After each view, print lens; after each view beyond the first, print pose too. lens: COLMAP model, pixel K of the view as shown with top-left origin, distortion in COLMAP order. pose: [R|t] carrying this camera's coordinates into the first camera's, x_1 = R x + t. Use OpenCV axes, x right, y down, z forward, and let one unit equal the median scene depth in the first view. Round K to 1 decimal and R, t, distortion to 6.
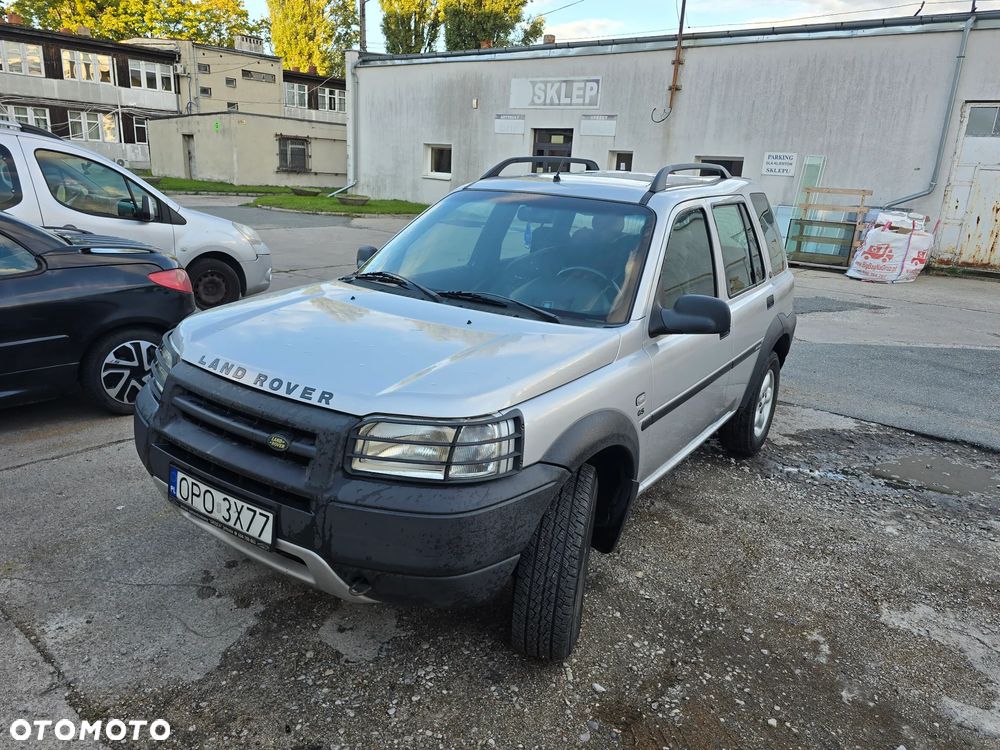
lens RADIAL K [[713.2, 0, 495.0], [0, 713.2, 375.9], [0, 0, 1]] dist [0.060687, -0.051173]
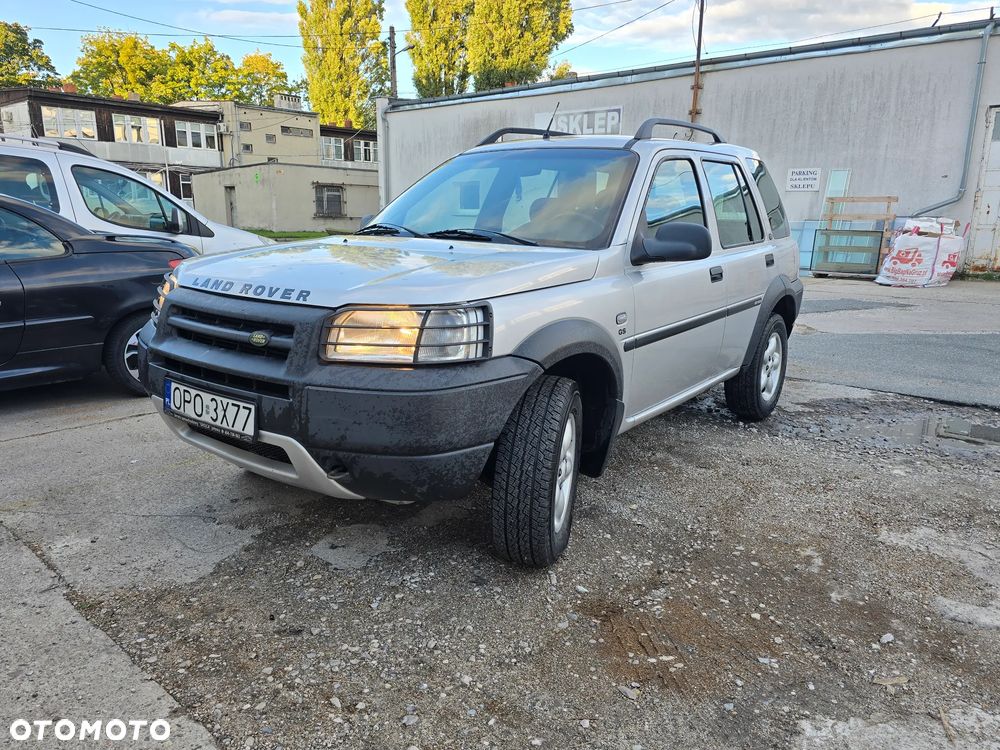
lens RADIAL K [[713.2, 0, 496.1], [0, 713.2, 376.2], [0, 0, 1]] dist [0.060687, -0.051173]
pose [[0.998237, -0.028741, -0.051931, 0.053940], [0.025496, 0.997744, -0.062109, 0.123332], [0.053599, 0.060676, 0.996717, -0.014728]]
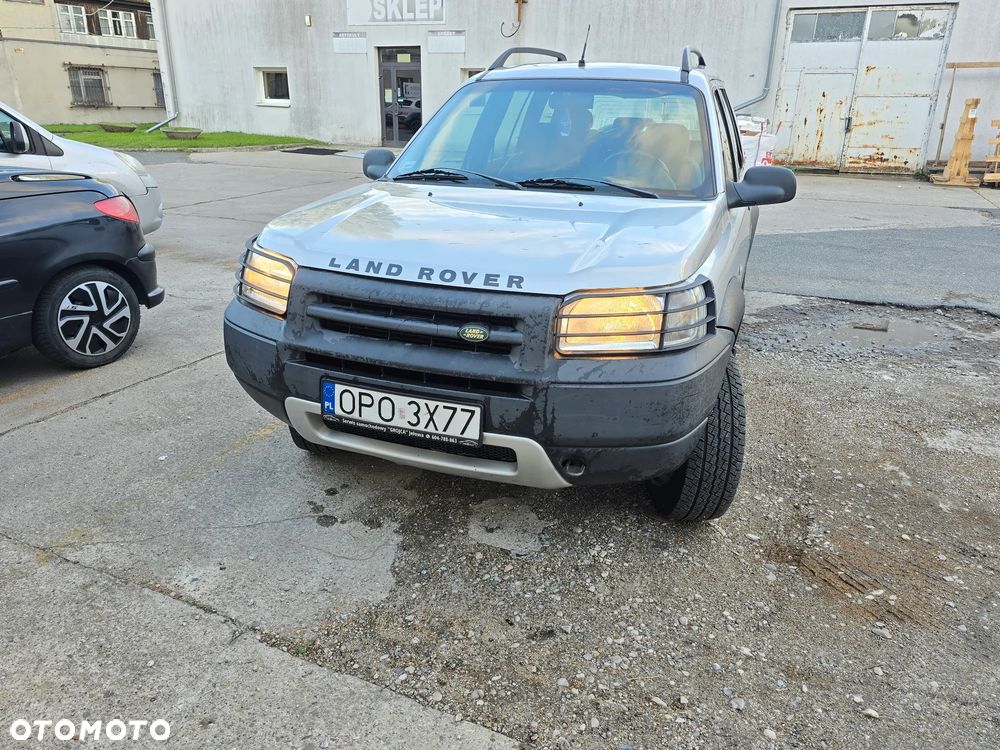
lens RADIAL K [[713.2, 0, 498.6], [0, 713.2, 369.7], [0, 0, 1]] dist [0.060687, -0.051173]
pose [[0.968152, -0.122799, 0.218179, -0.267372], [0.104593, 0.990142, 0.093164, 0.031204], [-0.227468, -0.067377, 0.971452, 0.043120]]
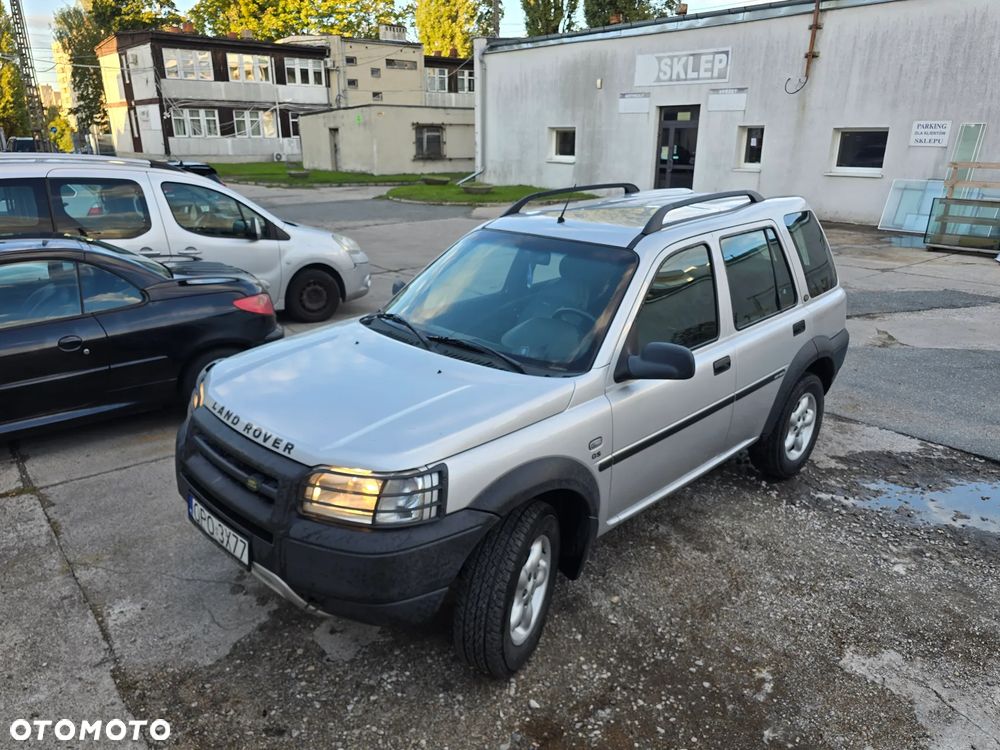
lens RADIAL K [[713.2, 0, 494.1], [0, 713.2, 388.5], [0, 0, 1]] dist [0.060687, -0.051173]
pose [[0.979875, 0.017181, -0.198872, 0.188984], [-0.007026, 0.998640, 0.051660, -0.074856], [0.199489, -0.049223, 0.978663, -0.058071]]
